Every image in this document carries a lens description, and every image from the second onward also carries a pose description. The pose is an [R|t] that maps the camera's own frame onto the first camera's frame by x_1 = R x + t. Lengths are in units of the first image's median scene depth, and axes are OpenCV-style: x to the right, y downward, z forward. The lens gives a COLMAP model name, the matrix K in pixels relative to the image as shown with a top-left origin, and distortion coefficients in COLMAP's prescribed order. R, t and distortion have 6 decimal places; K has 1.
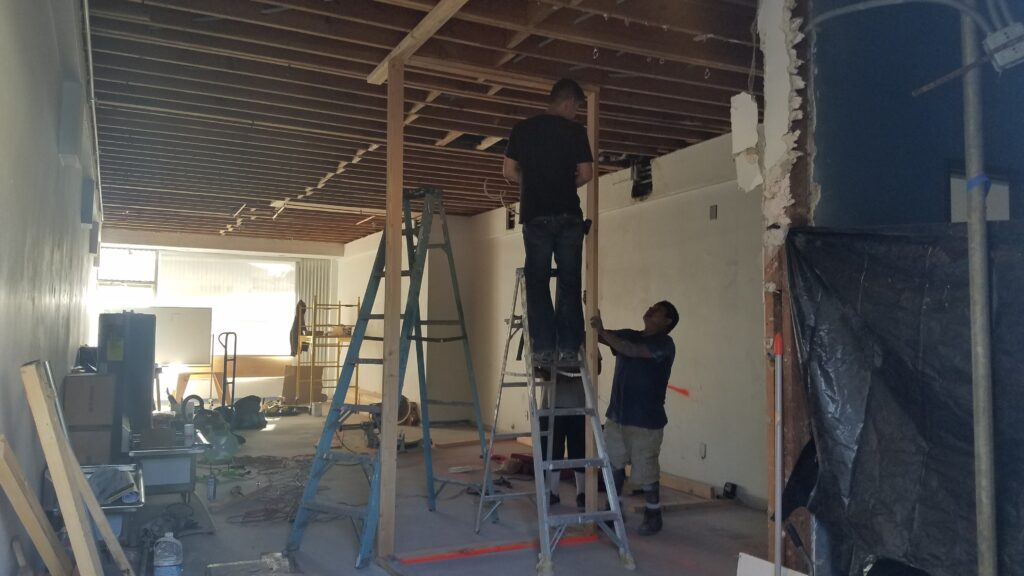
lens RADIAL K [[798.9, 0, 503.2], [0, 798.9, 287.2], [0, 0, 1]] dist [0.280426, -0.584548]
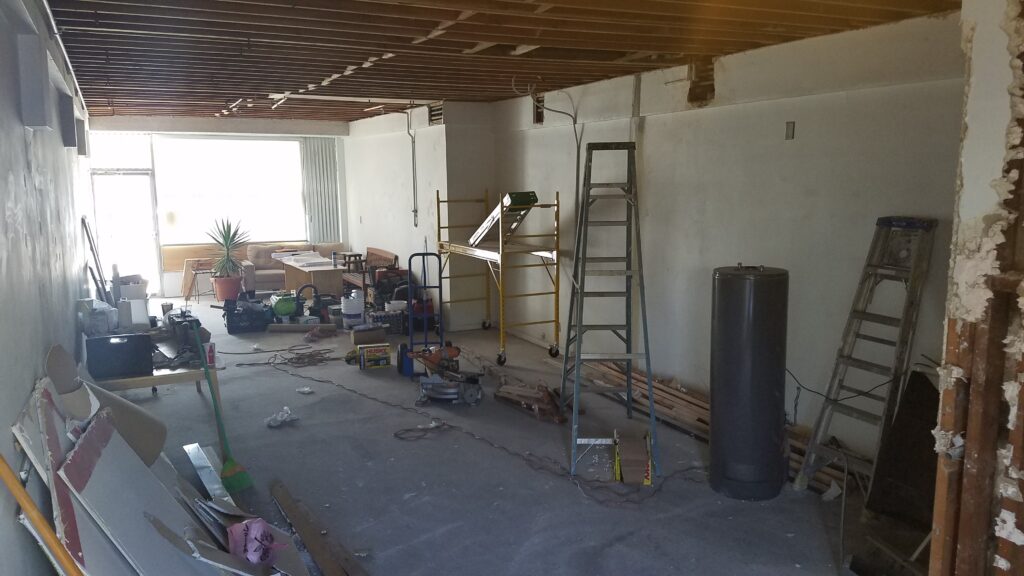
lens RADIAL K [[797.5, 0, 506.0], [0, 797.5, 315.1], [0, 0, 1]] dist [0.185592, -0.301087]
pose [[0.999698, -0.024018, -0.005147, -0.036561], [0.024555, 0.971993, 0.233724, -0.097769], [-0.000611, -0.233780, 0.972289, 0.103487]]
